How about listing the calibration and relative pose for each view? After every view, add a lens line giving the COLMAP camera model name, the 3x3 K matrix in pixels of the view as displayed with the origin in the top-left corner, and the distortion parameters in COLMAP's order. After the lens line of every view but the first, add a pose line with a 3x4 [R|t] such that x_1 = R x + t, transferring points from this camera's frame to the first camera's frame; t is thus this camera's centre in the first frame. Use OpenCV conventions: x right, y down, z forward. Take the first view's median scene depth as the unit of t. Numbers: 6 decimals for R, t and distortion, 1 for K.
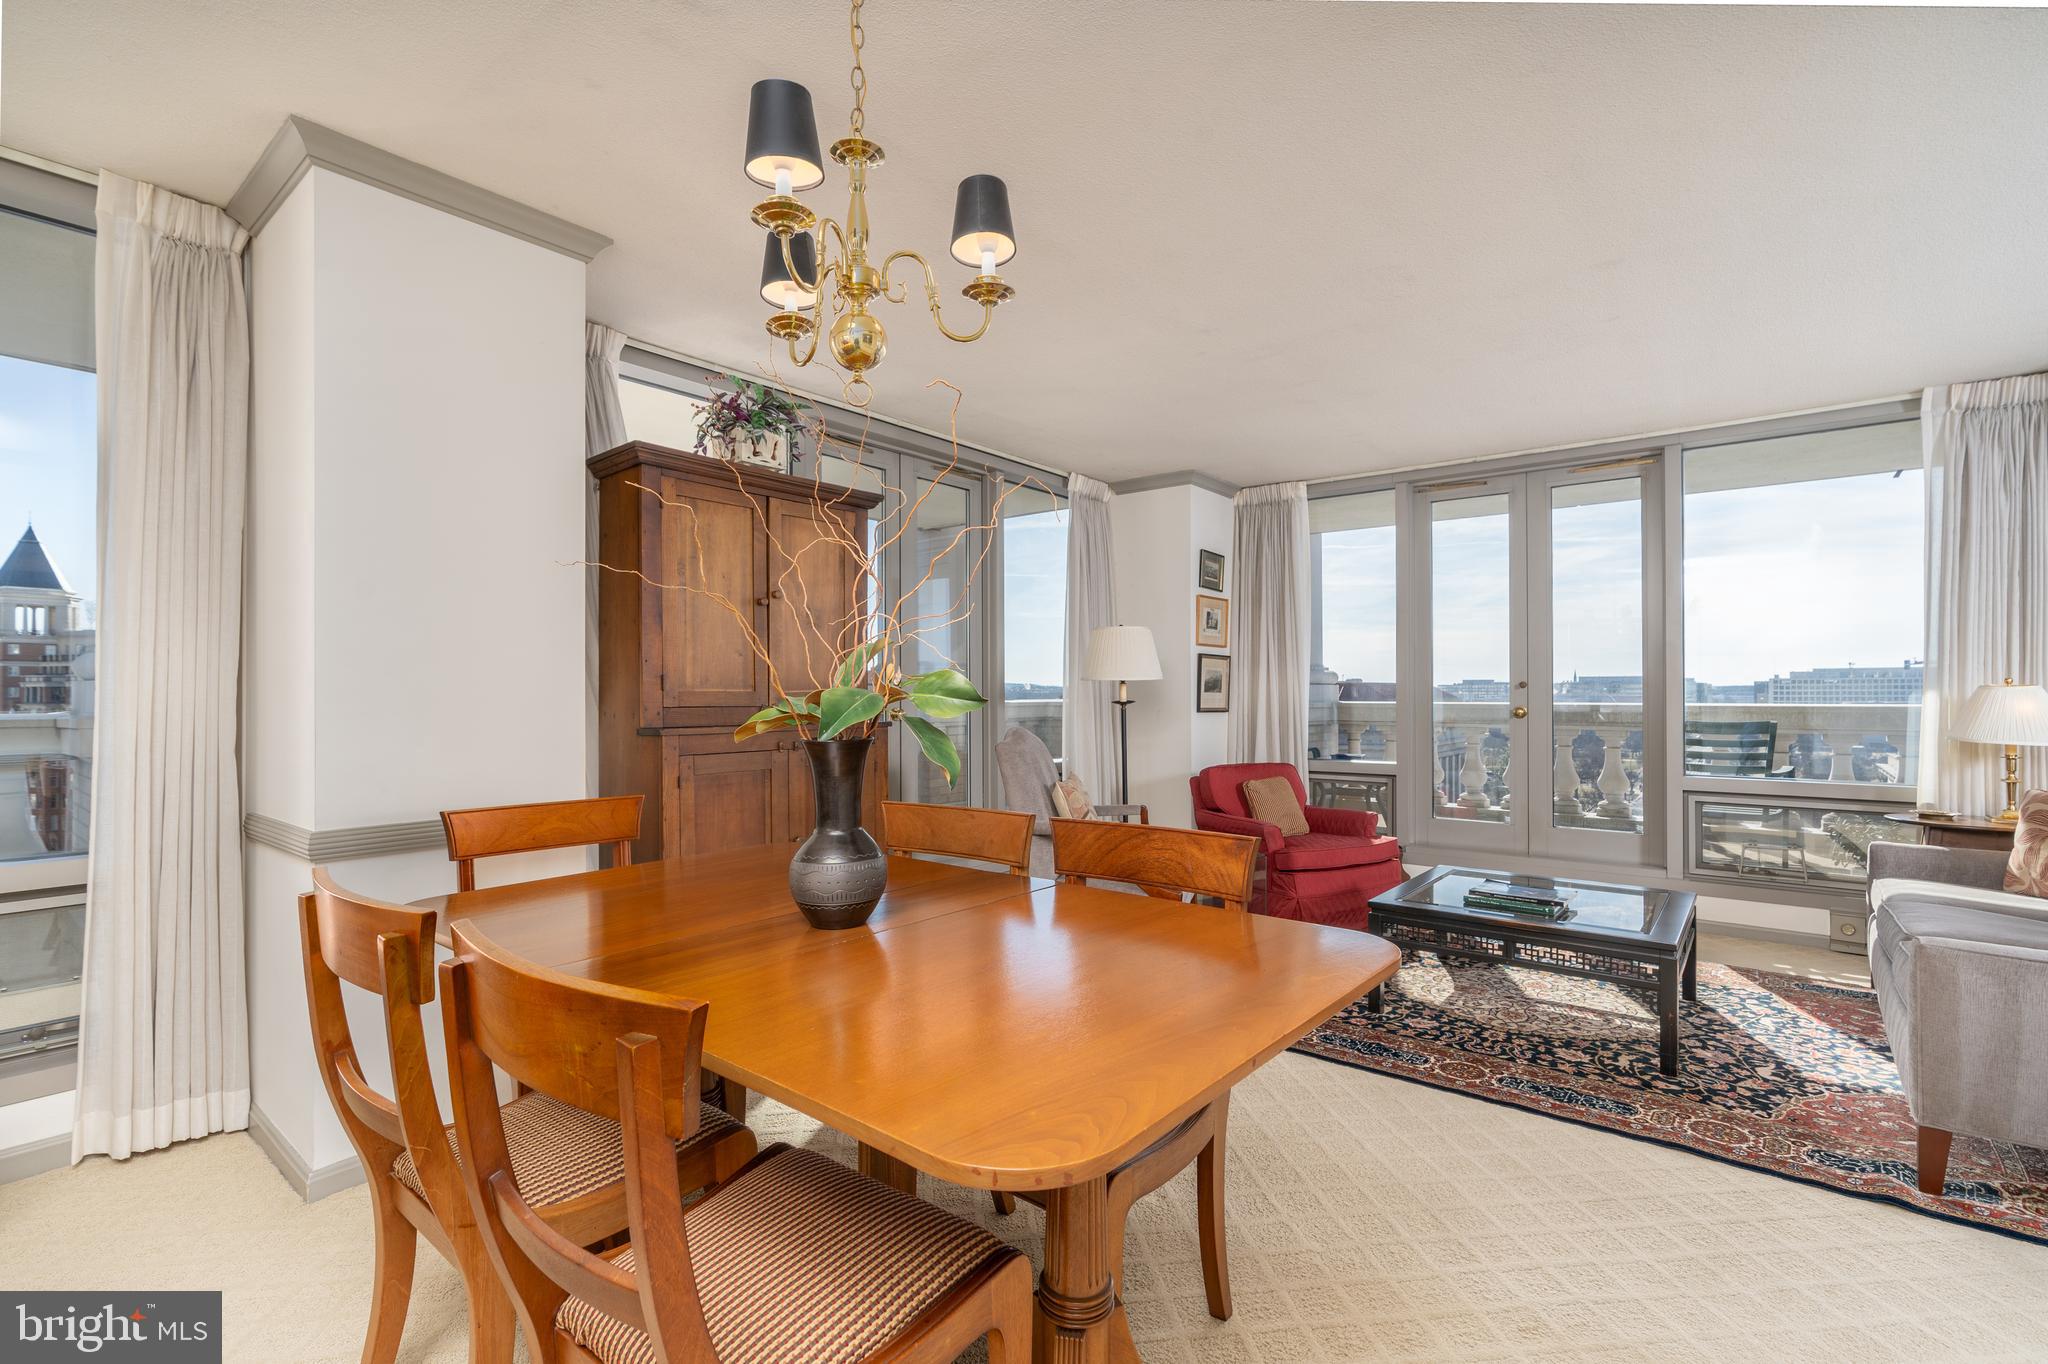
lens RADIAL K [[922.2, 0, 1002.7], [0, 922.2, 696.2], [0, 0, 1]] dist [-0.004591, 0.001480]
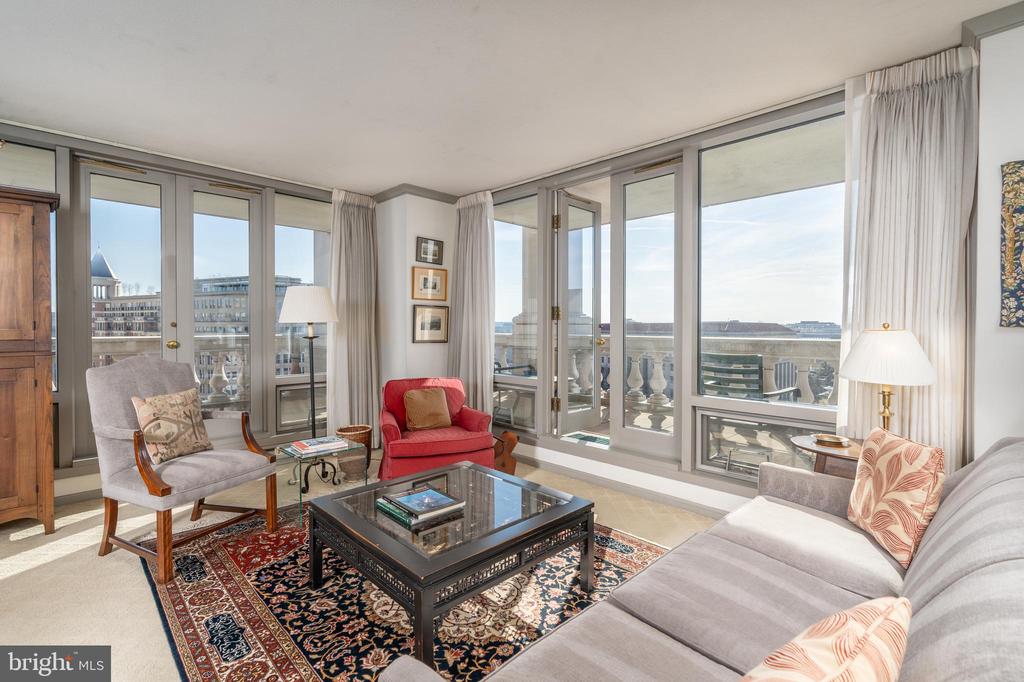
lens RADIAL K [[461.1, 0, 517.6], [0, 461.1, 334.2], [0, 0, 1]] dist [-0.004591, 0.001480]
pose [[0.993777, 0.005763, -0.111242, 0.564338], [-0.004400, 0.999912, 0.012496, -0.009215], [0.111304, -0.011929, 0.993715, 0.310080]]
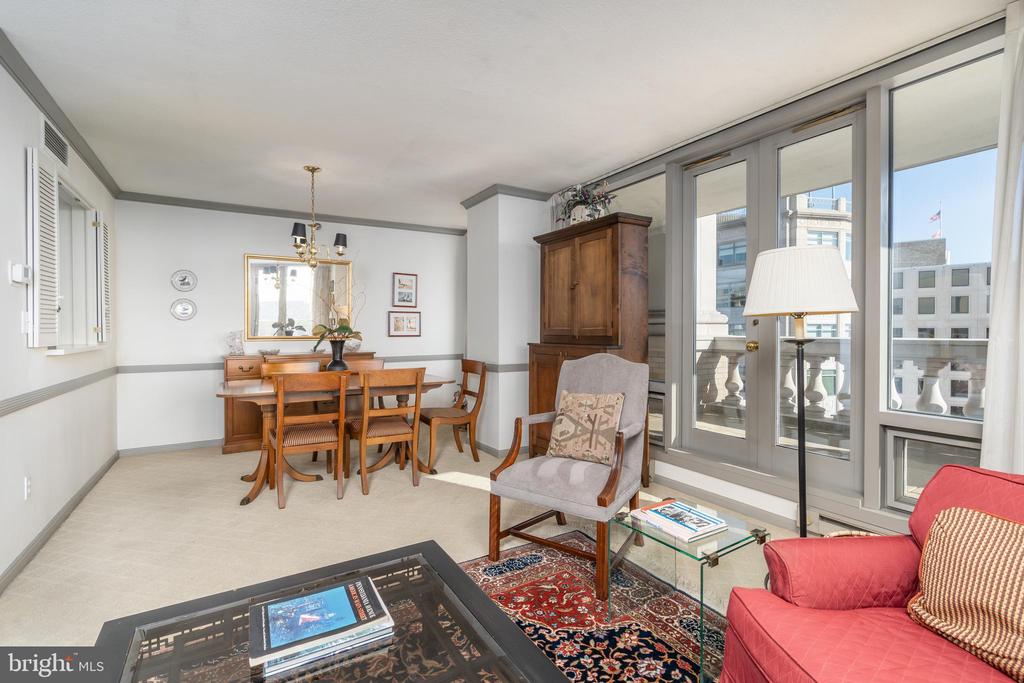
lens RADIAL K [[461.1, 0, 505.9], [0, 461.1, 339.9], [0, 0, 1]] dist [-0.004591, 0.001480]
pose [[-0.349822, 0.015603, -0.936686, 0.627962], [0.001713, 0.999870, 0.016016, 0.000709], [0.936815, 0.003998, -0.349803, 0.955230]]
